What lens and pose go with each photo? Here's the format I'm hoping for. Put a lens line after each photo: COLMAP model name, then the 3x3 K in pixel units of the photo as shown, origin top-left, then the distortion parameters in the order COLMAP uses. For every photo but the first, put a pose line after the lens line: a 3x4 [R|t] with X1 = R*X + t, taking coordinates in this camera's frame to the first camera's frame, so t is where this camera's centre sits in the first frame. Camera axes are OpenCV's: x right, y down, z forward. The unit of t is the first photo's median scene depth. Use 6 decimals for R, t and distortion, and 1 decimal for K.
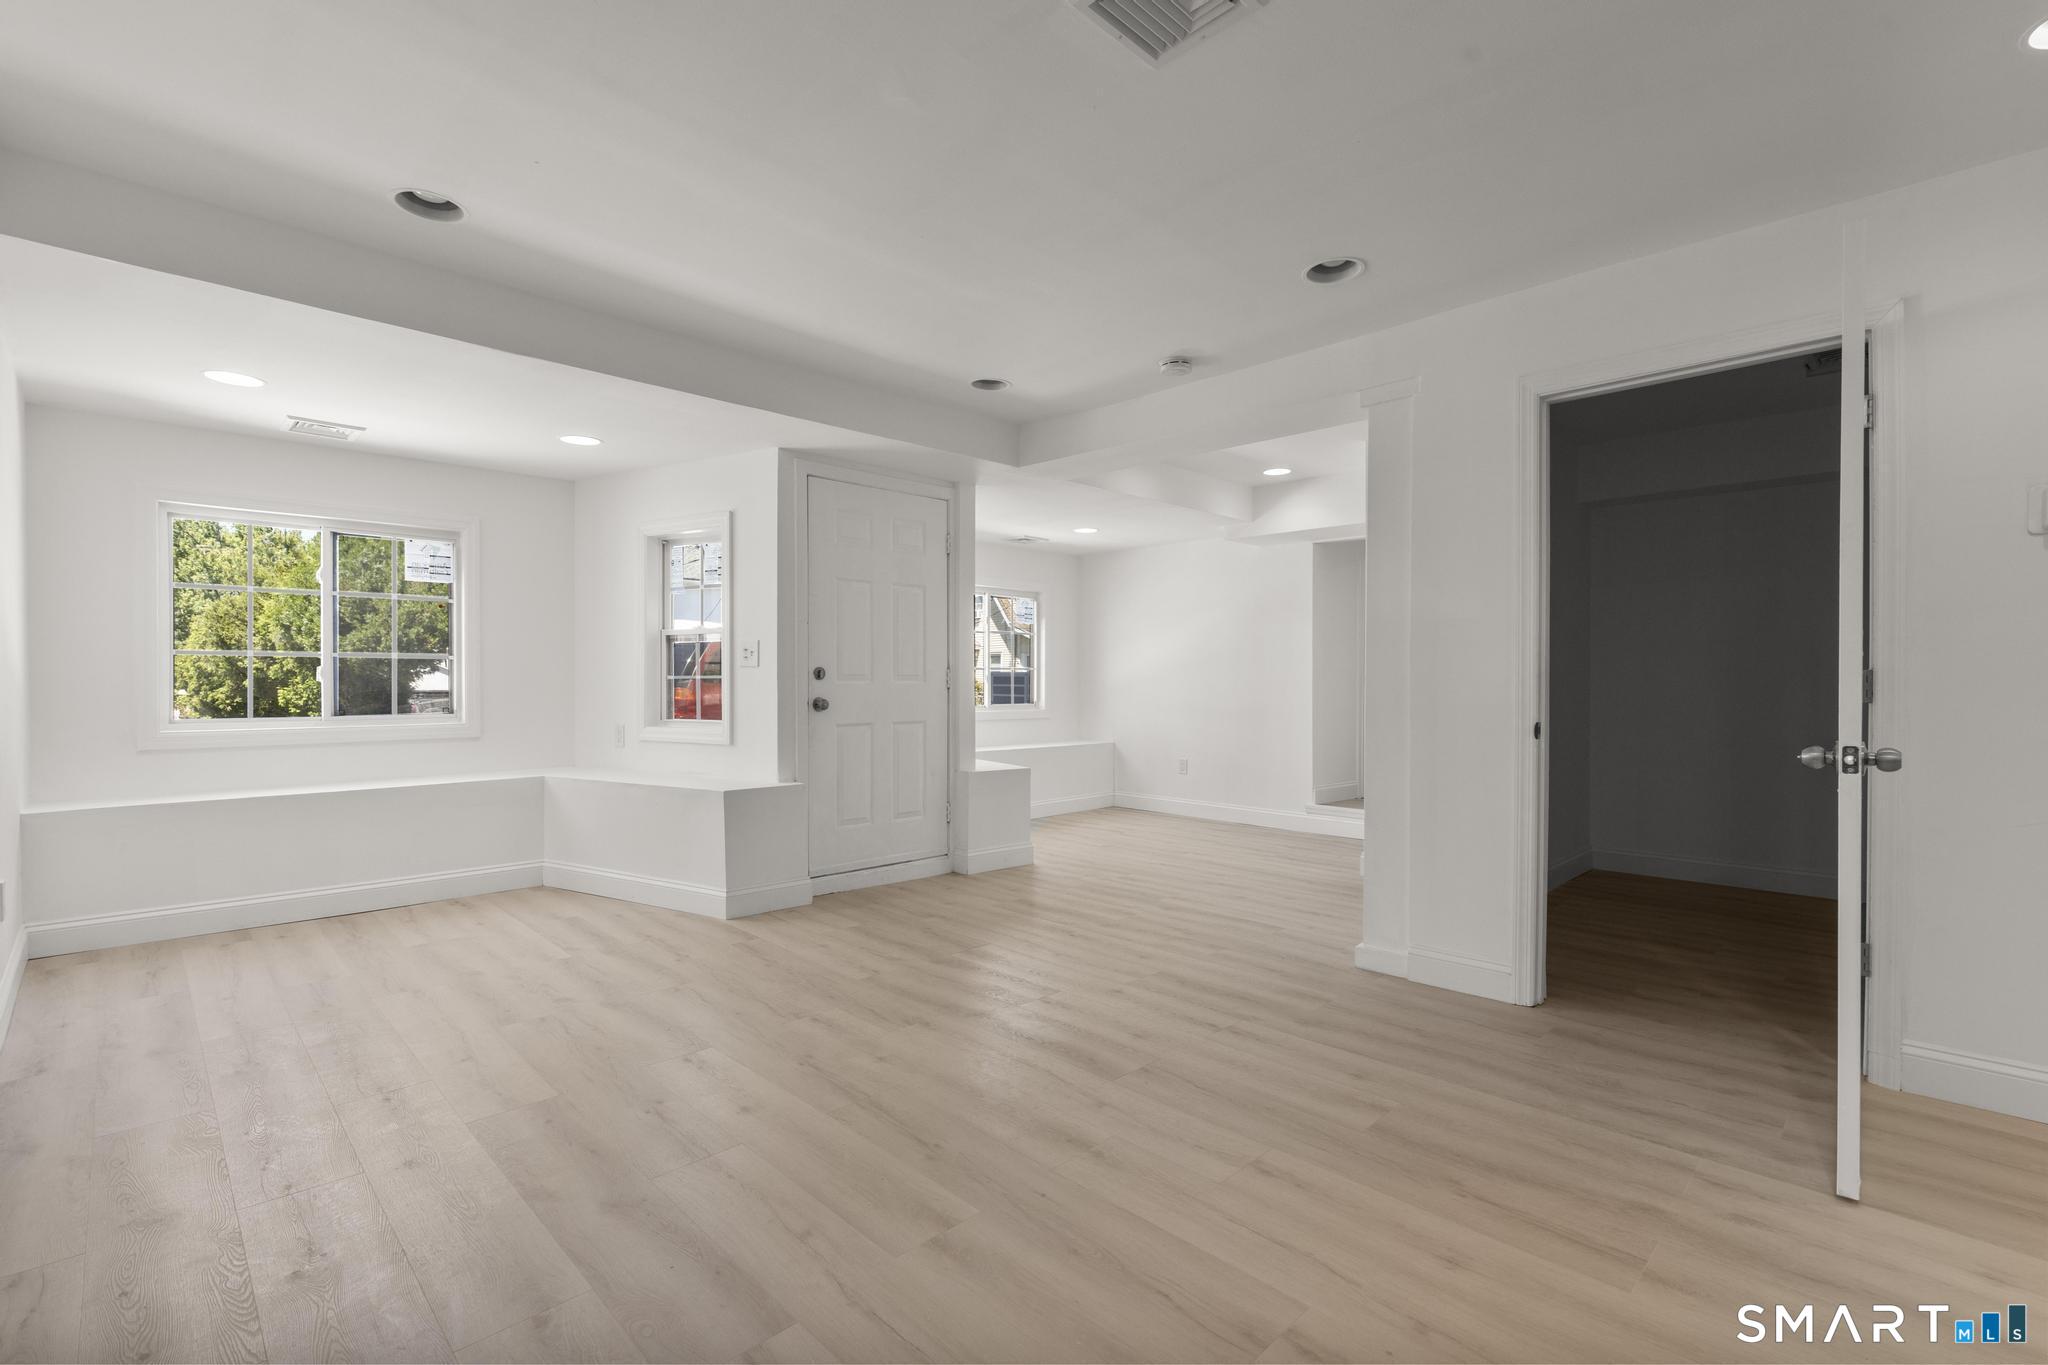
lens RADIAL K [[899.2, 0, 1026.1], [0, 899.2, 687.7], [0, 0, 1]] dist [-0.017356, 0.001261]
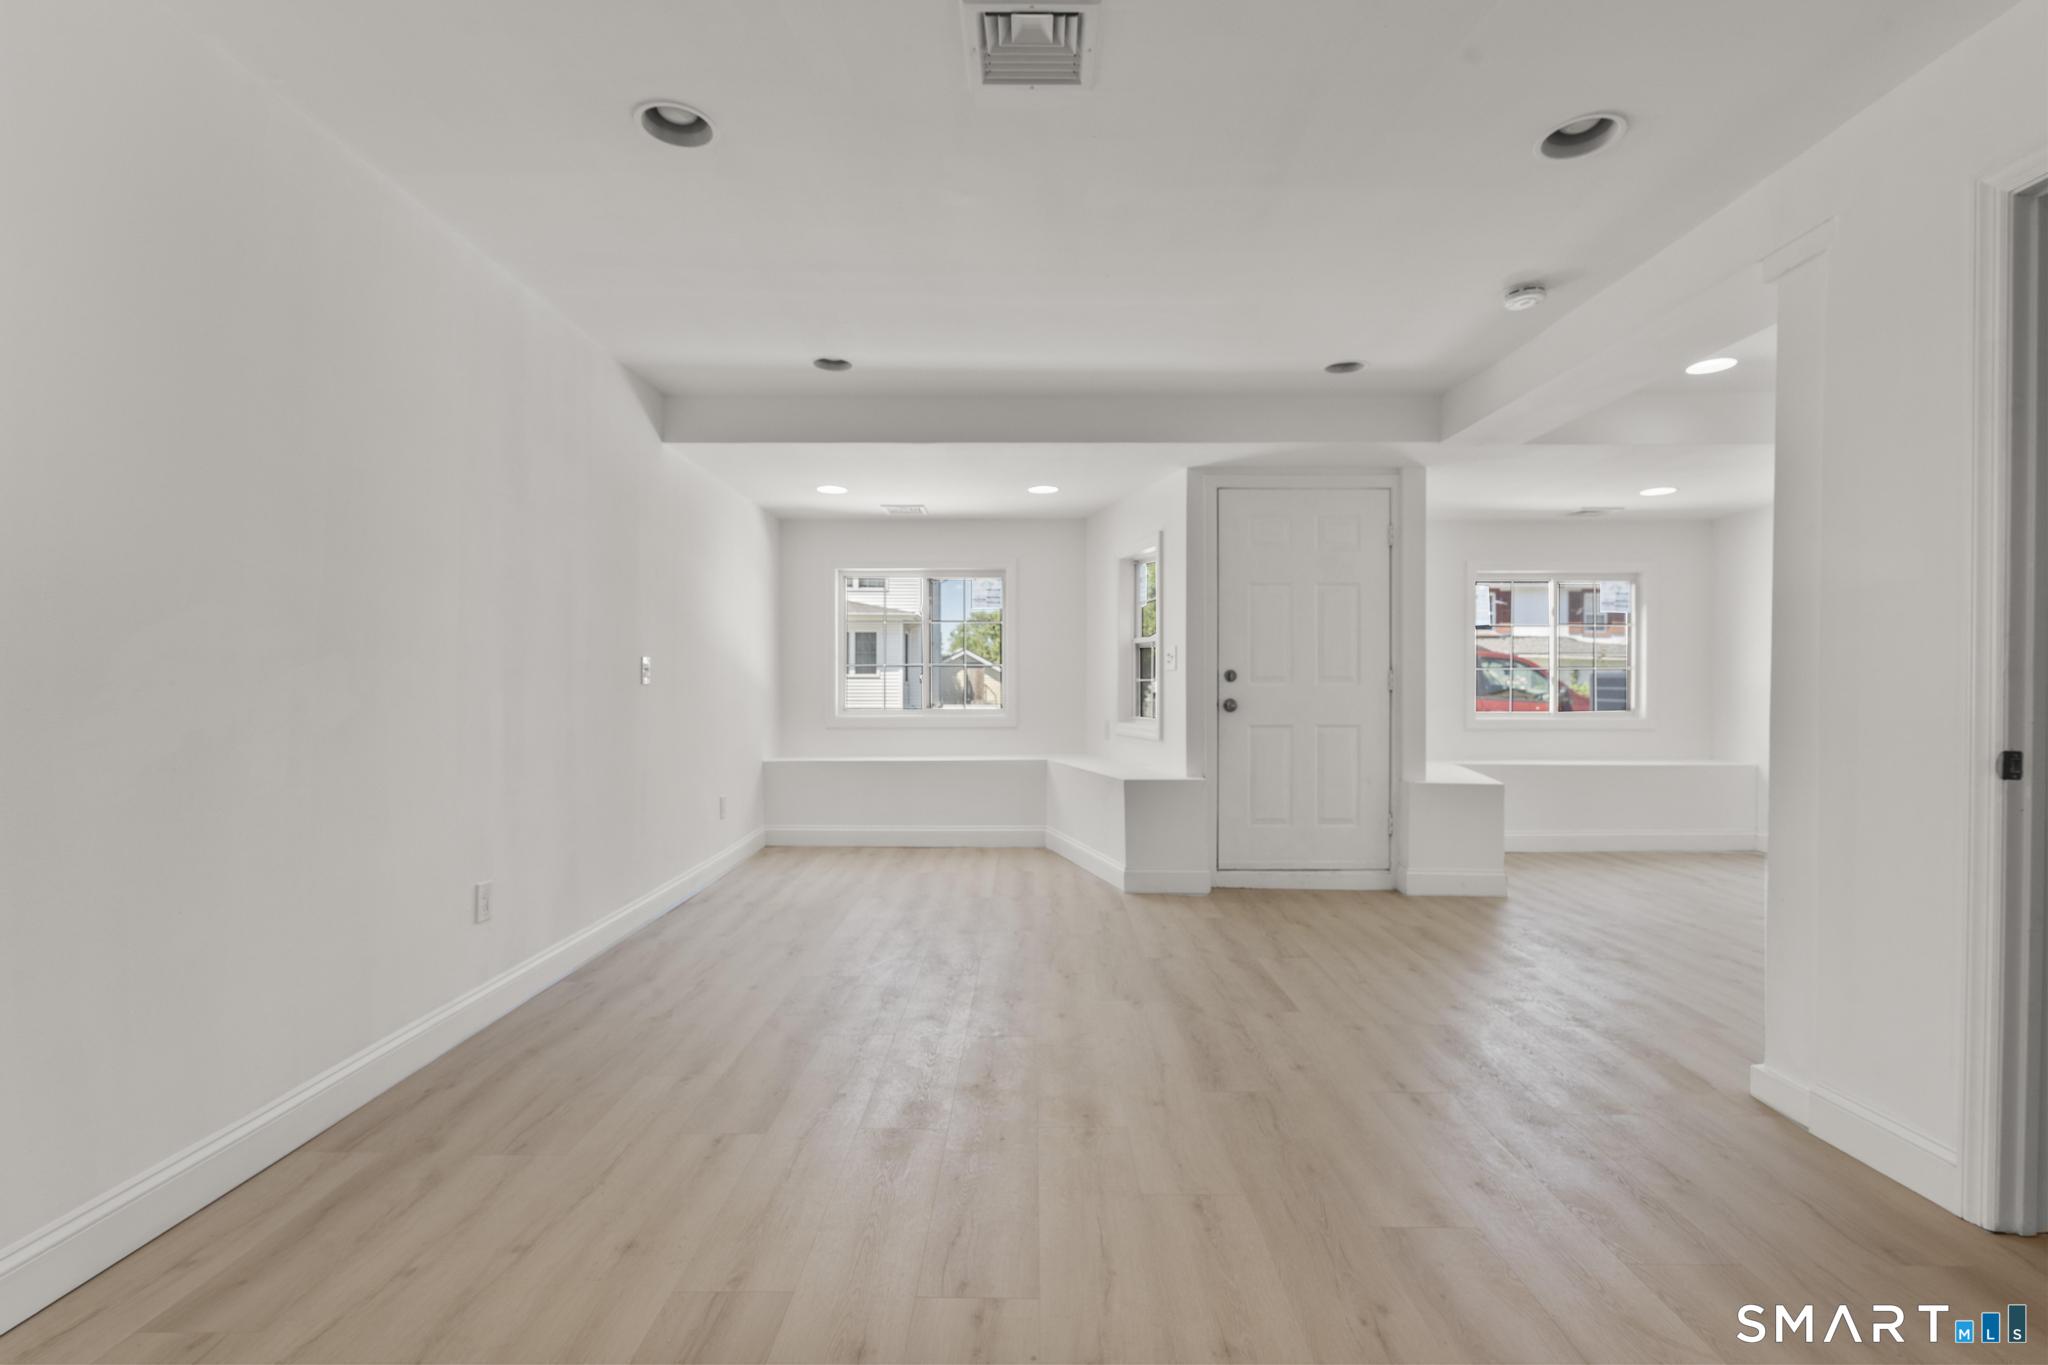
lens RADIAL K [[899.2, 0, 1025.0], [0, 899.2, 683.2], [0, 0, 1]] dist [-0.017356, 0.001261]
pose [[0.710288, -0.001262, -0.703910, 0.315270], [-0.004990, 0.999964, -0.006828, 0.001133], [0.703894, 0.008362, 0.710256, 0.082716]]
